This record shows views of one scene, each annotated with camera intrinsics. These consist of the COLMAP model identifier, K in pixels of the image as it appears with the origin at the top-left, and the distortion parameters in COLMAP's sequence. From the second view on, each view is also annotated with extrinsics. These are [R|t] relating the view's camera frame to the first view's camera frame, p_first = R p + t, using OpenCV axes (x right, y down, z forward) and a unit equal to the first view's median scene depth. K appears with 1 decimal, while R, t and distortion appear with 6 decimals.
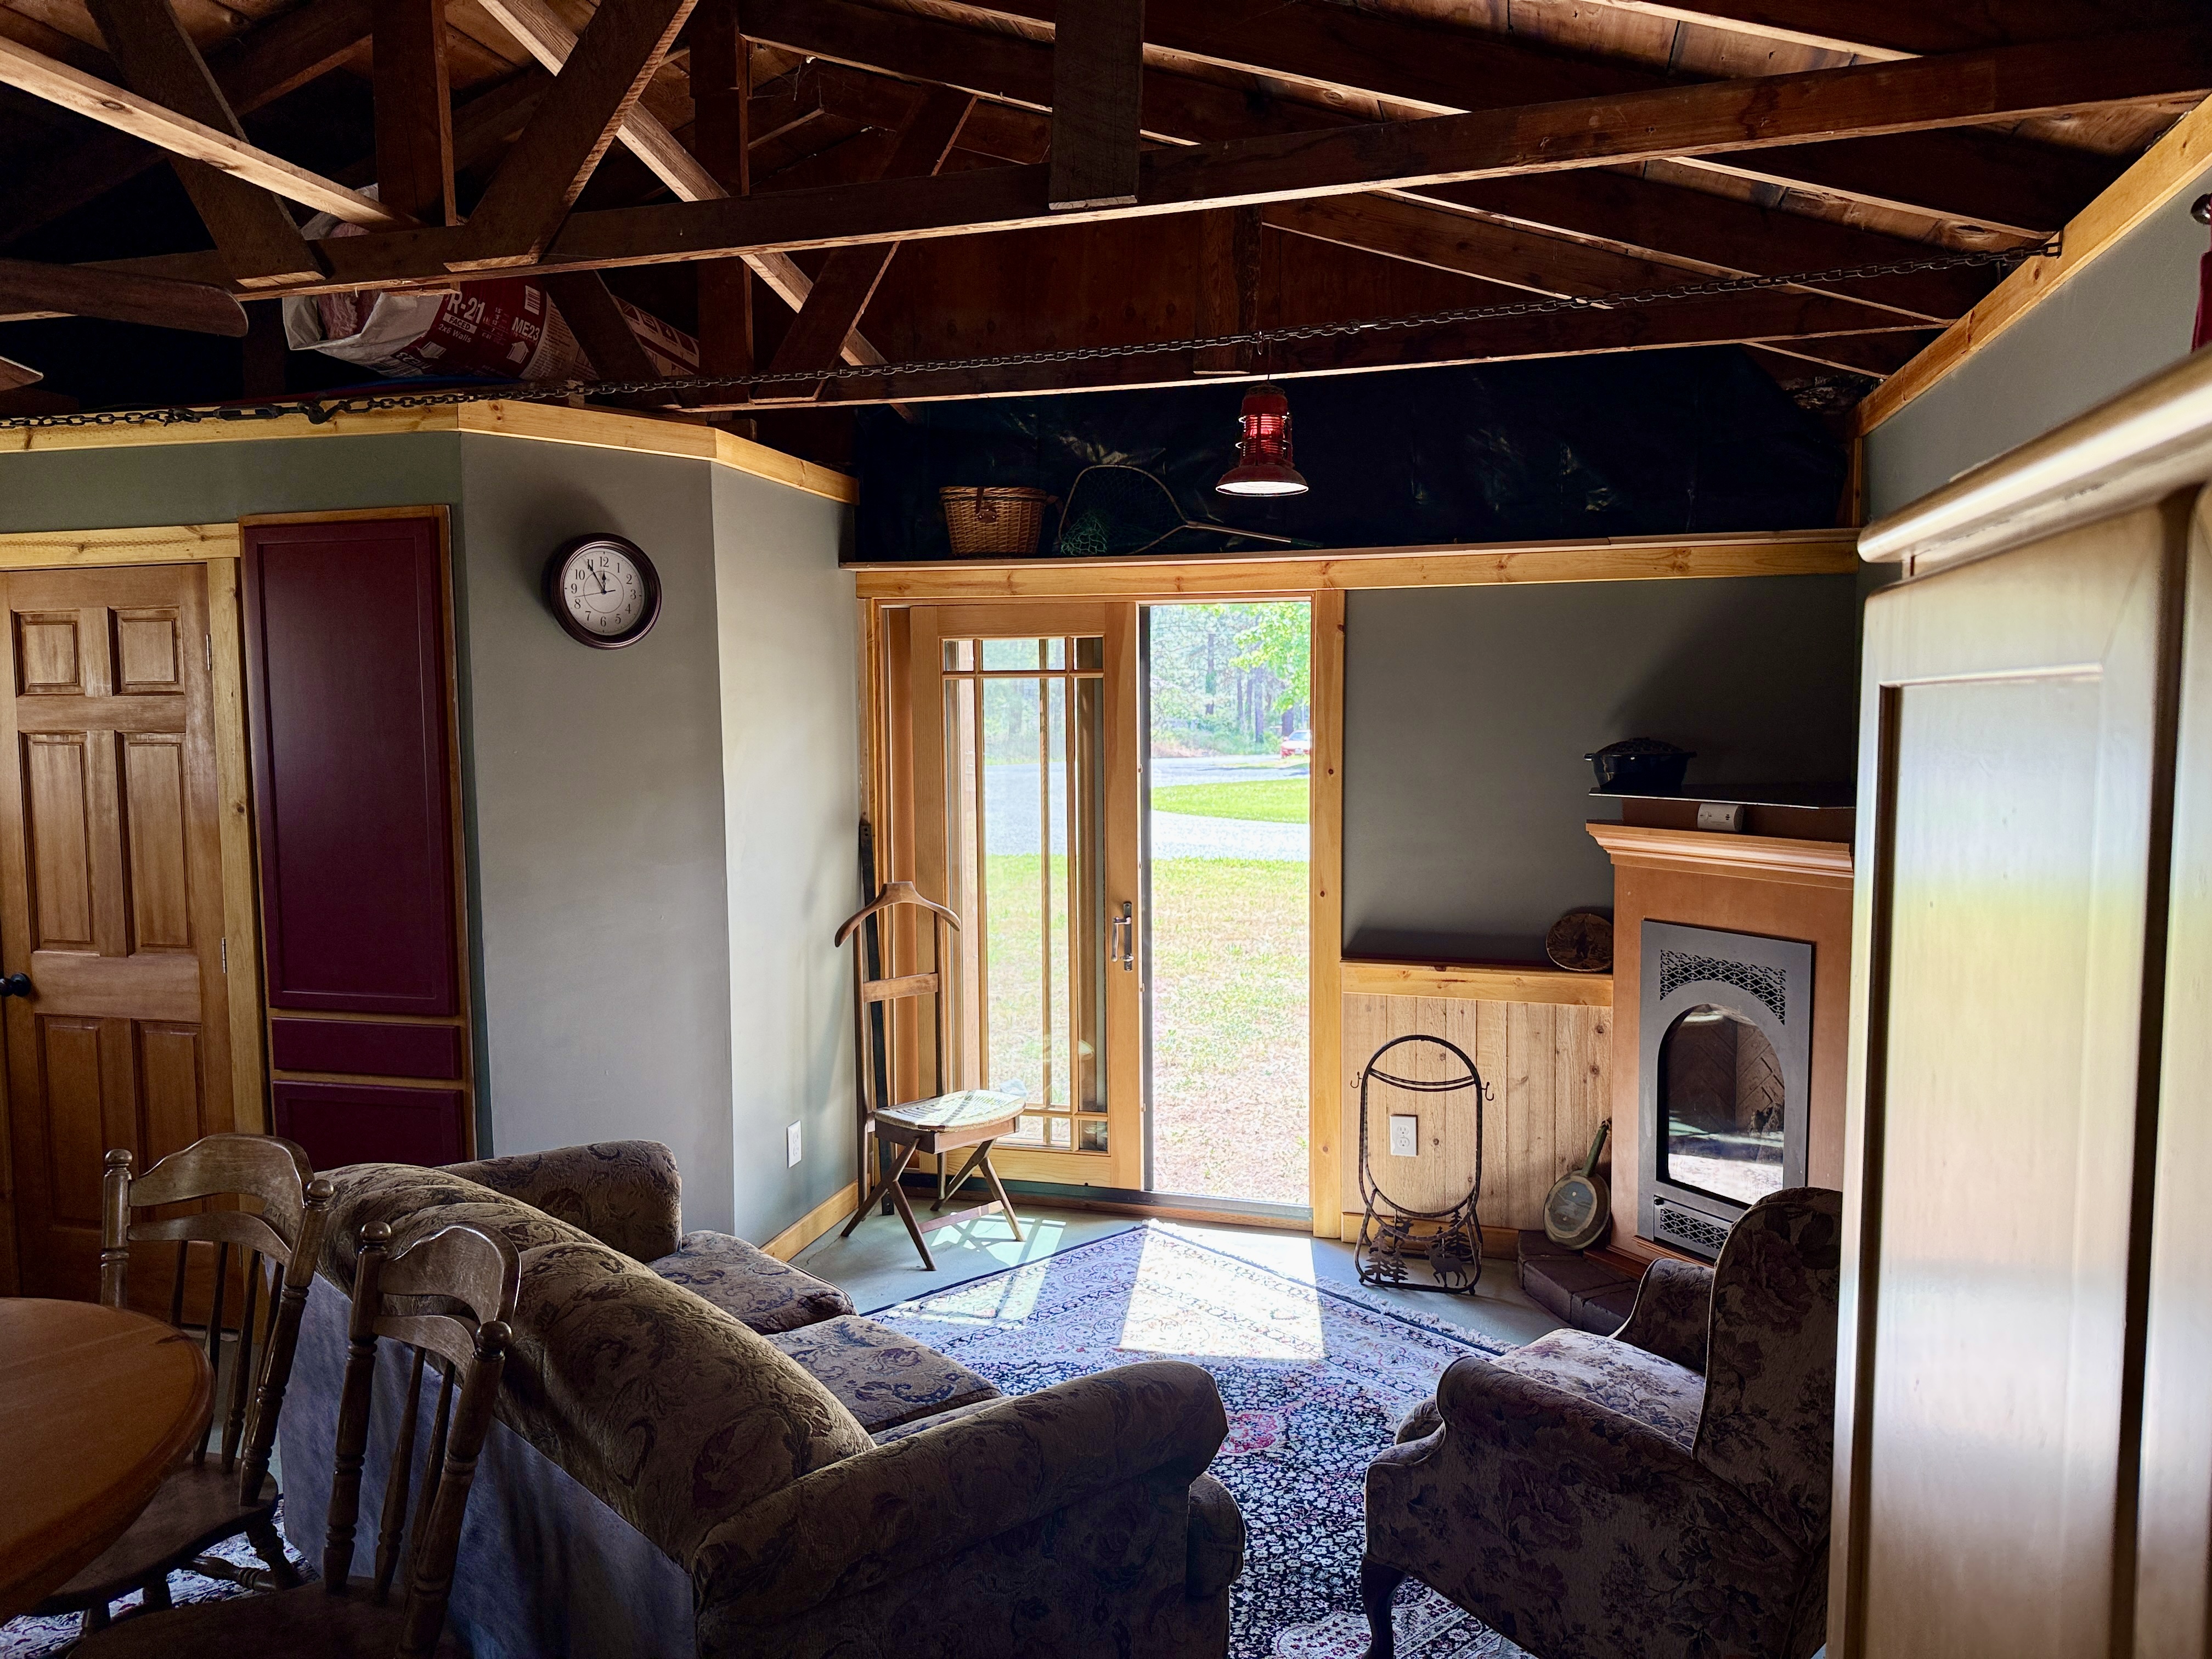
lens RADIAL K [[1550.5, 0, 1098.0], [0, 1550.5, 835.2], [0, 0, 1]] dist [0.055129, -0.068786]
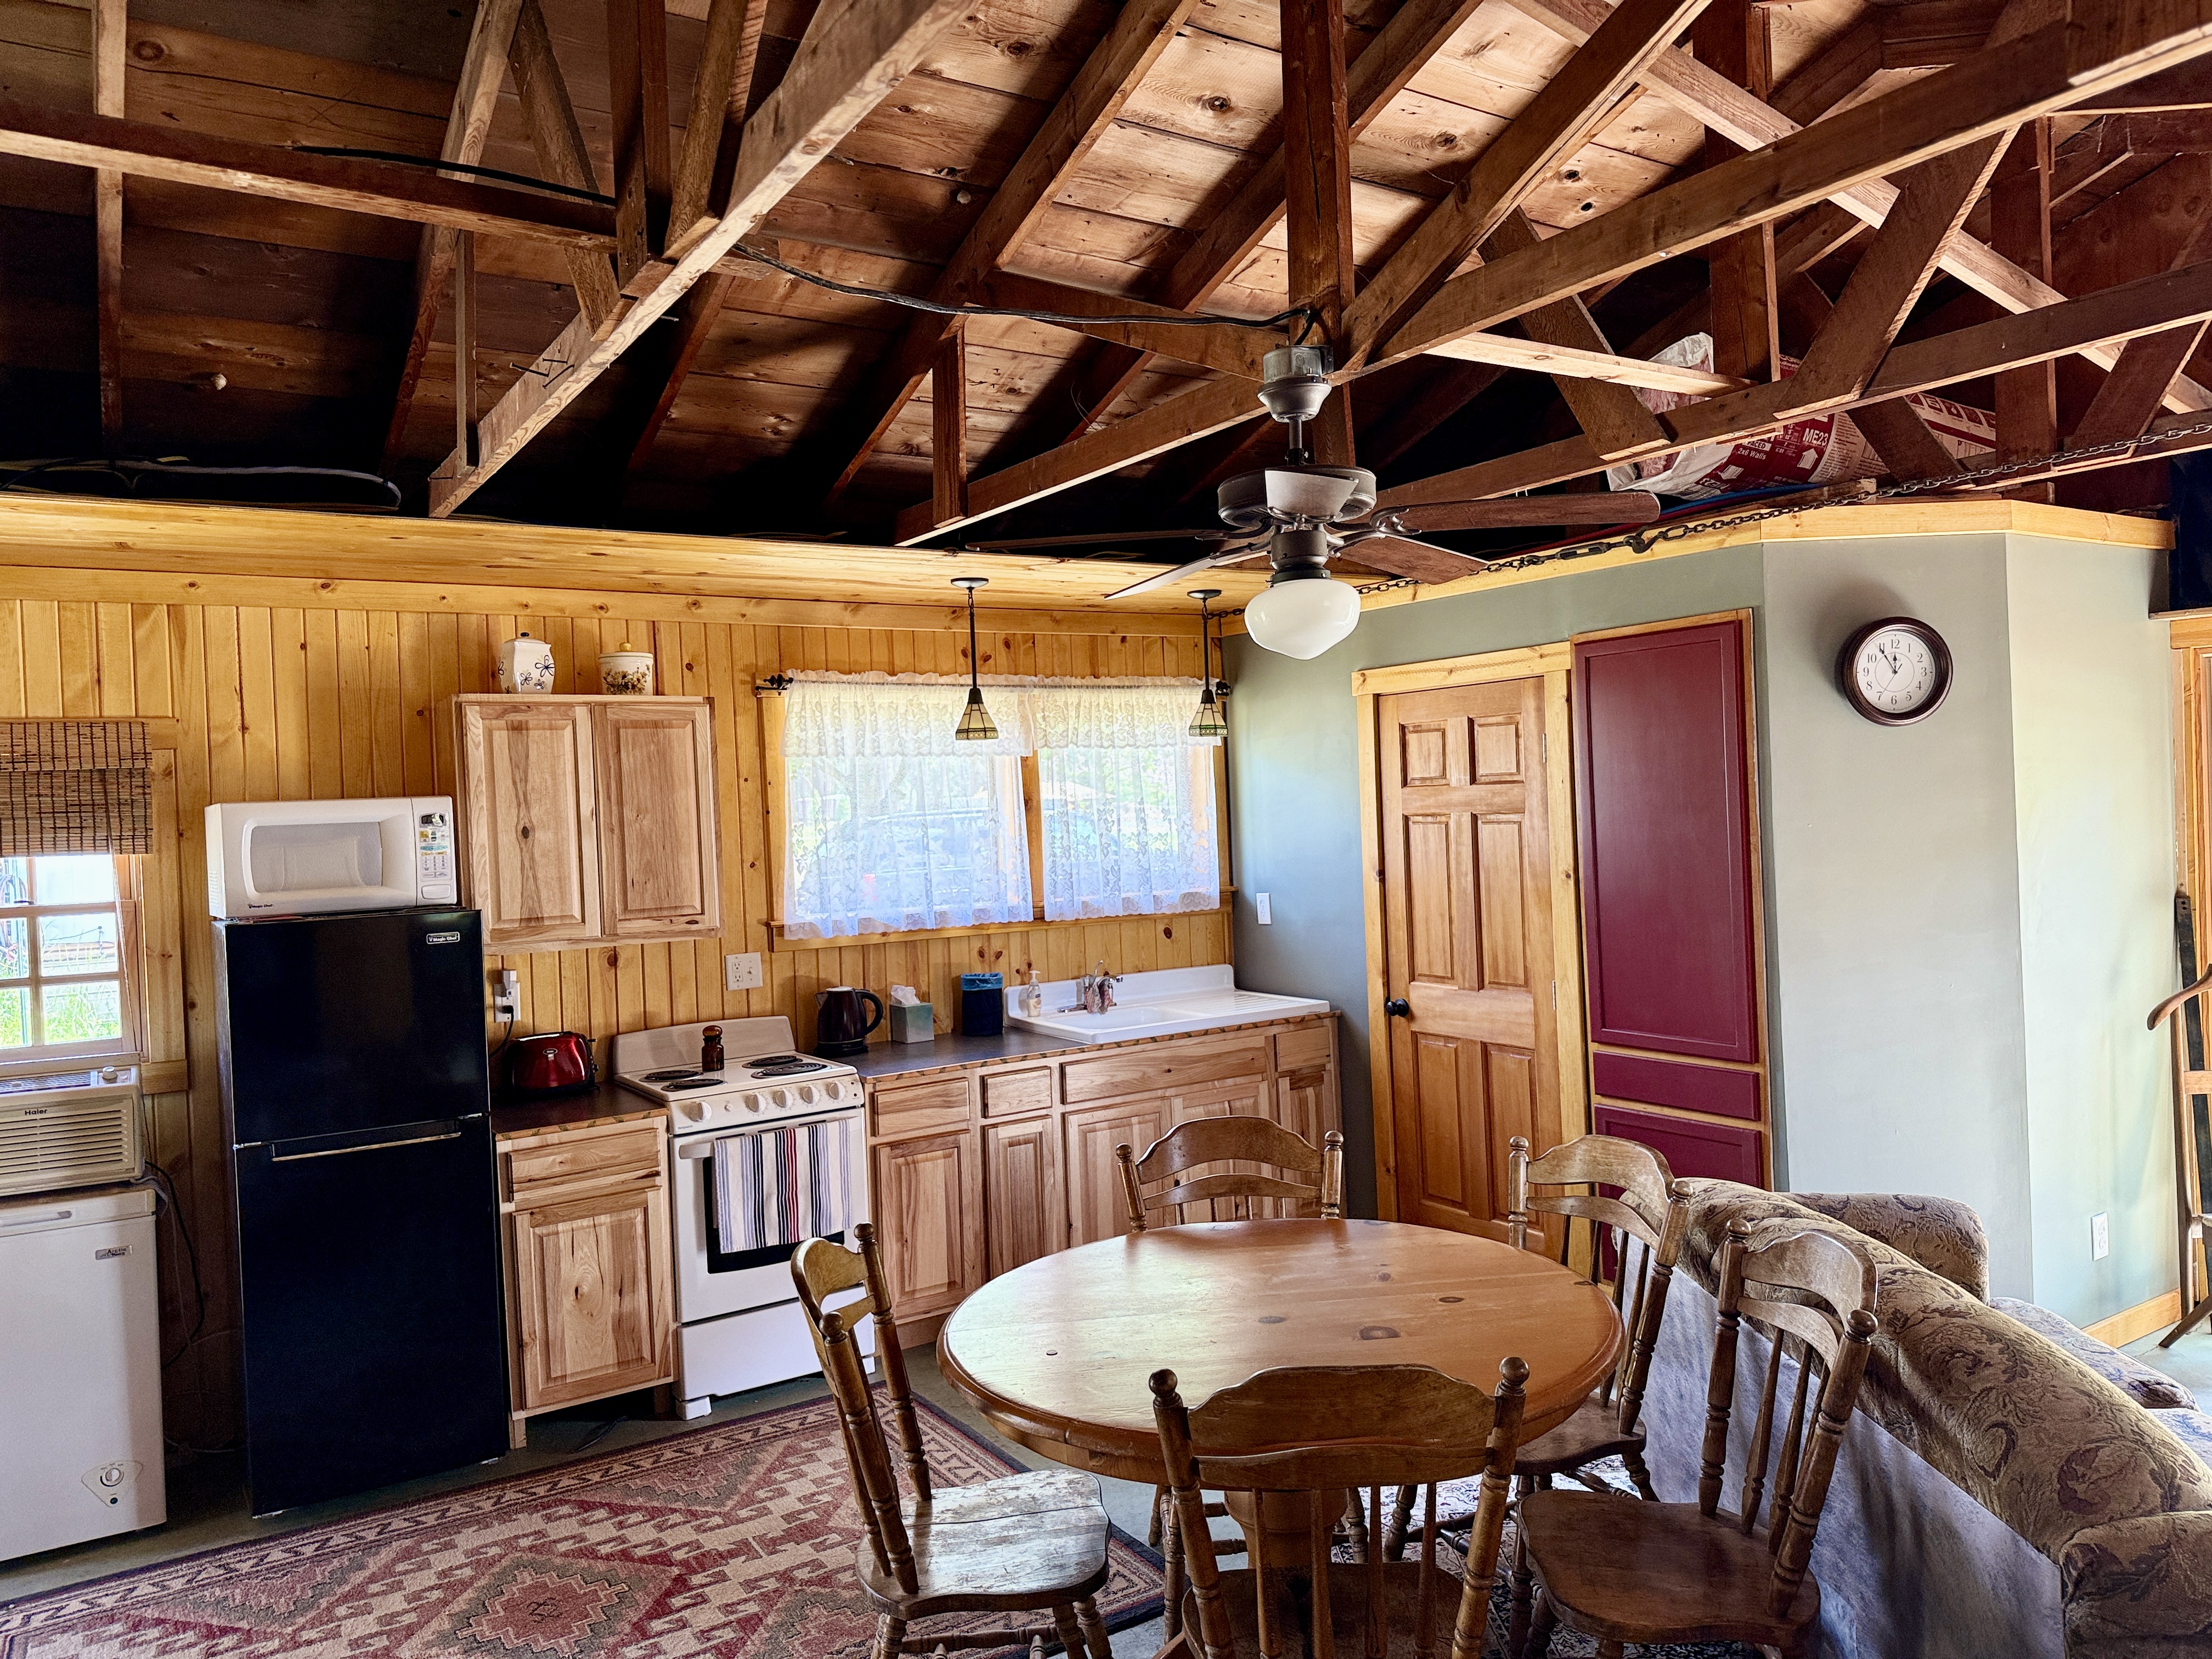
lens RADIAL K [[1550.5, 0, 1104.1], [0, 1550.5, 829.3], [0, 0, 1]] dist [0.055129, -0.068786]
pose [[0.740443, -0.011350, -0.672023, -0.002822], [-0.018654, 0.999125, -0.037427, -0.000350], [0.671860, 0.040248, 0.739584, -0.133974]]
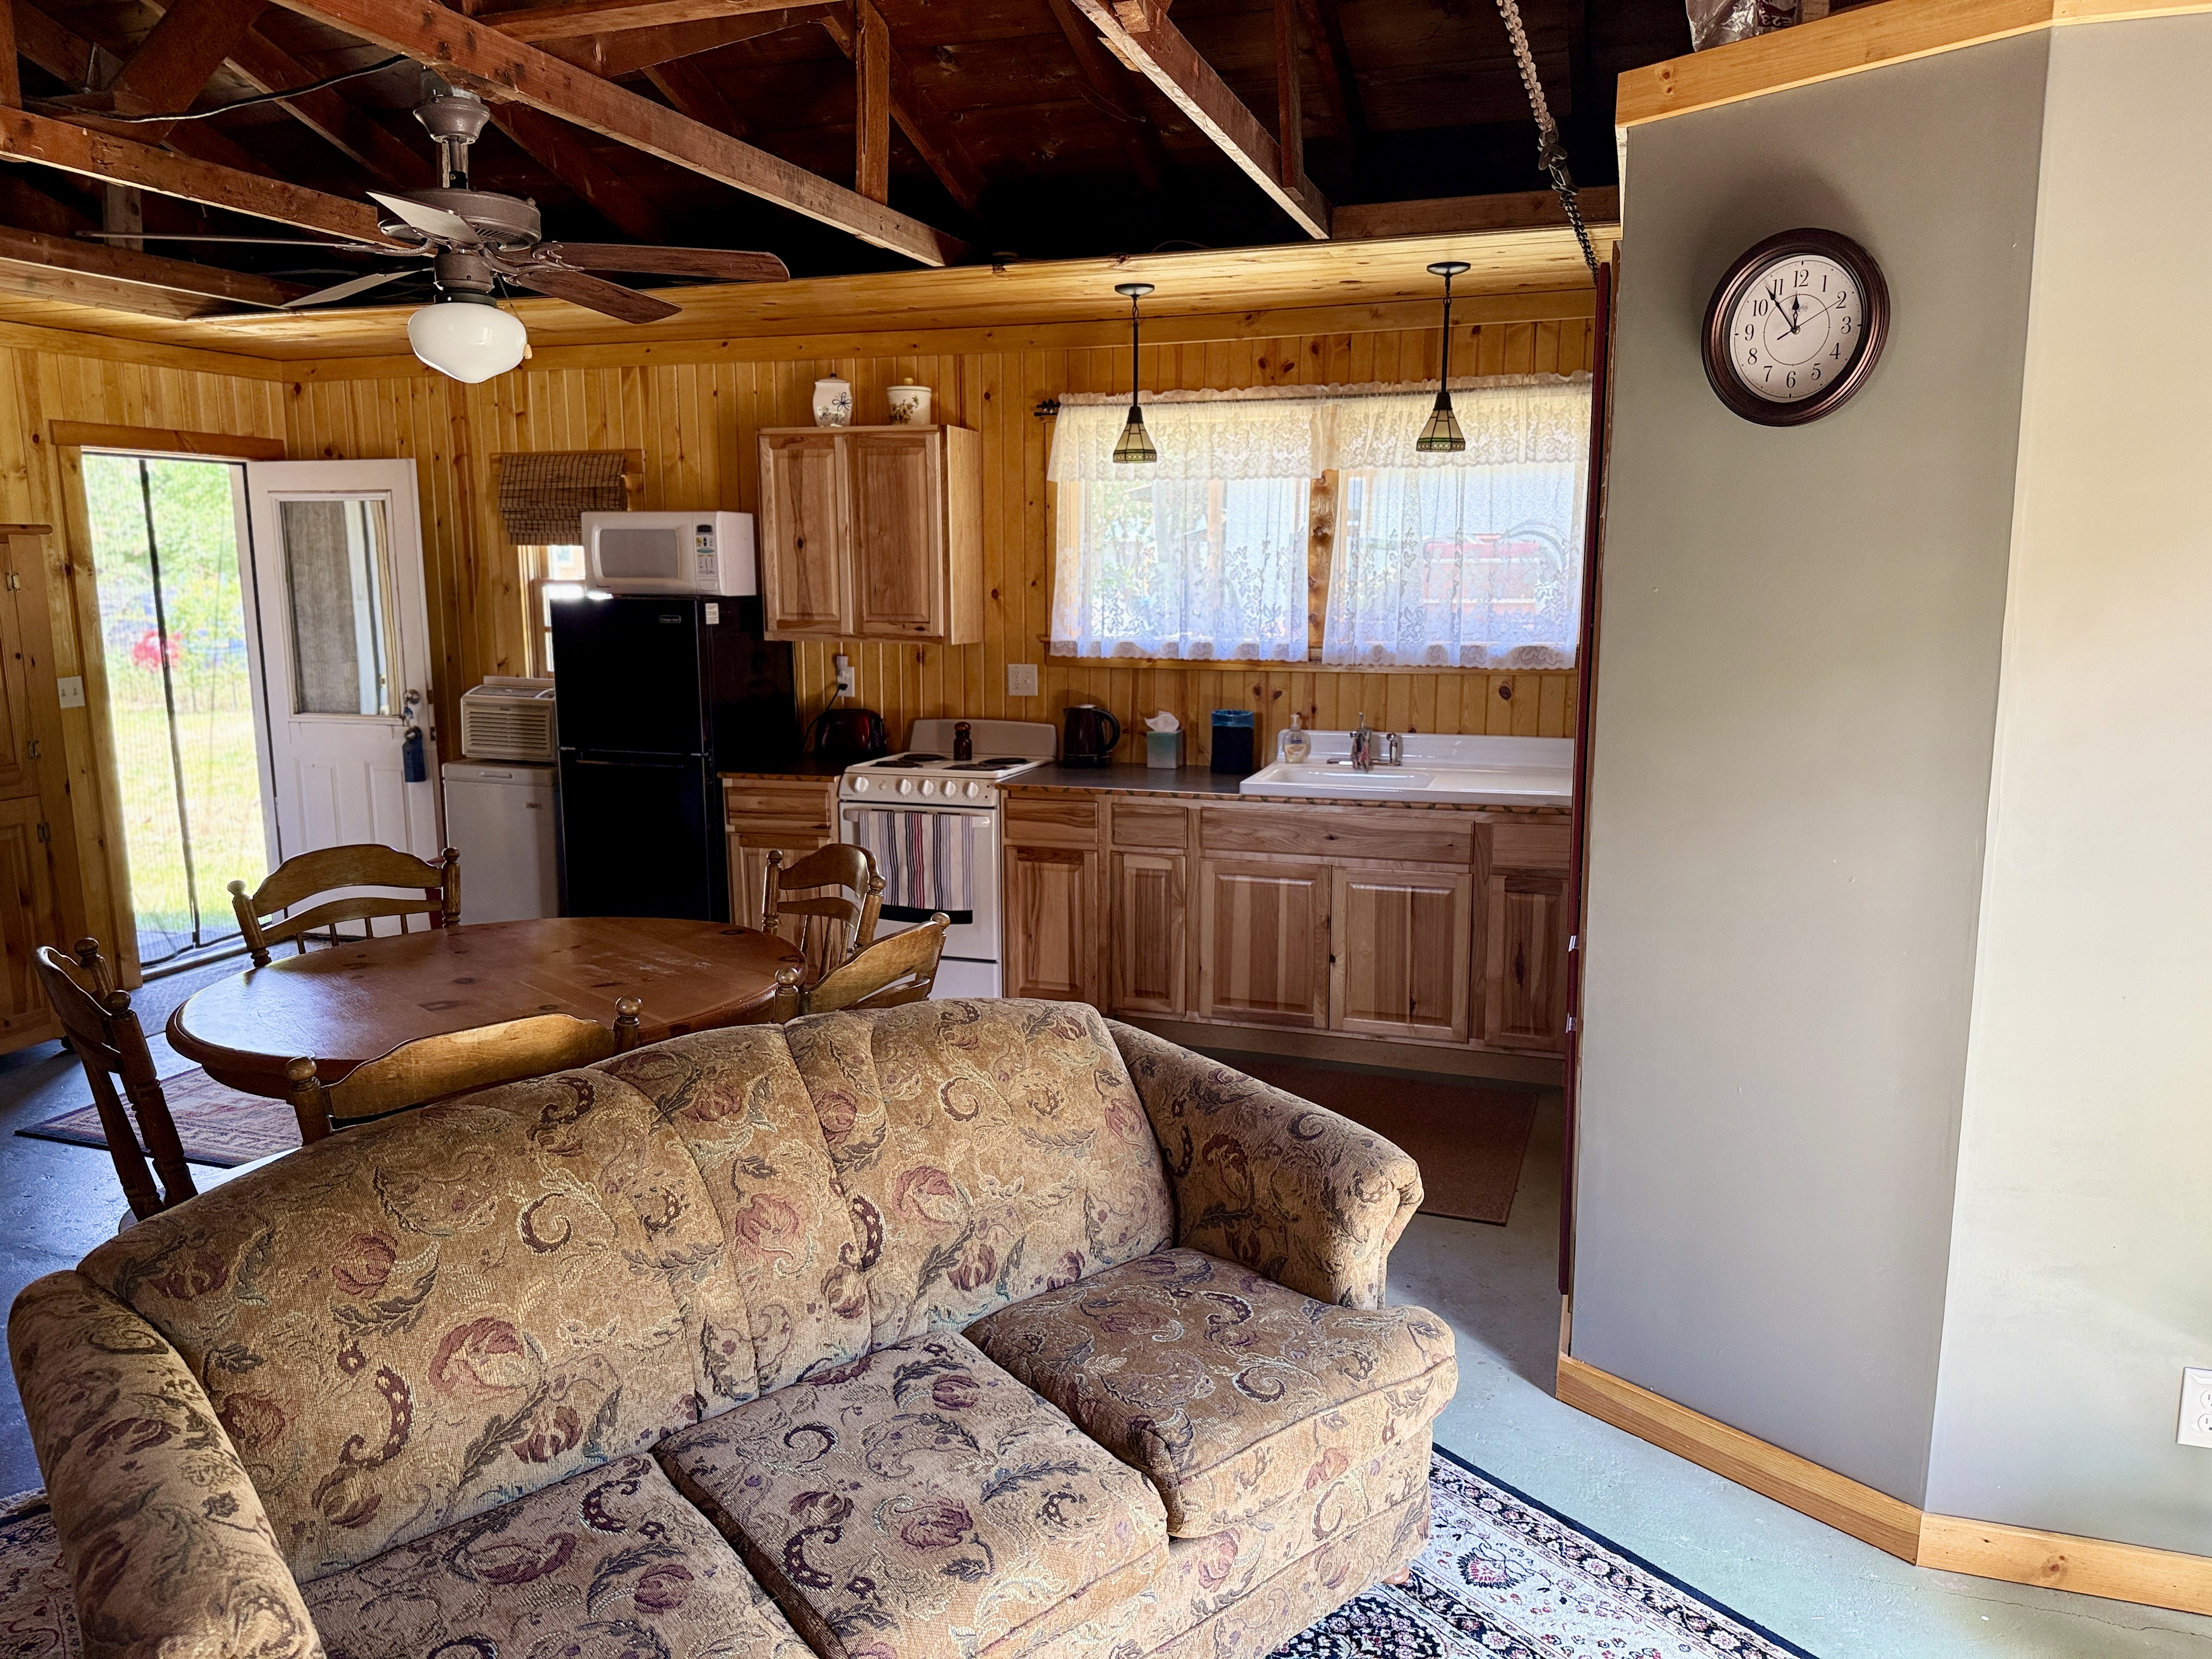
lens RADIAL K [[1550.5, 0, 1066.4], [0, 1550.5, 828.5], [0, 0, 1]] dist [0.055129, -0.068786]
pose [[-0.066790, 0.178997, -0.981580, 0.326727], [-0.075227, 0.980073, 0.183841, -0.055727], [0.994927, 0.086120, -0.051994, 0.749941]]
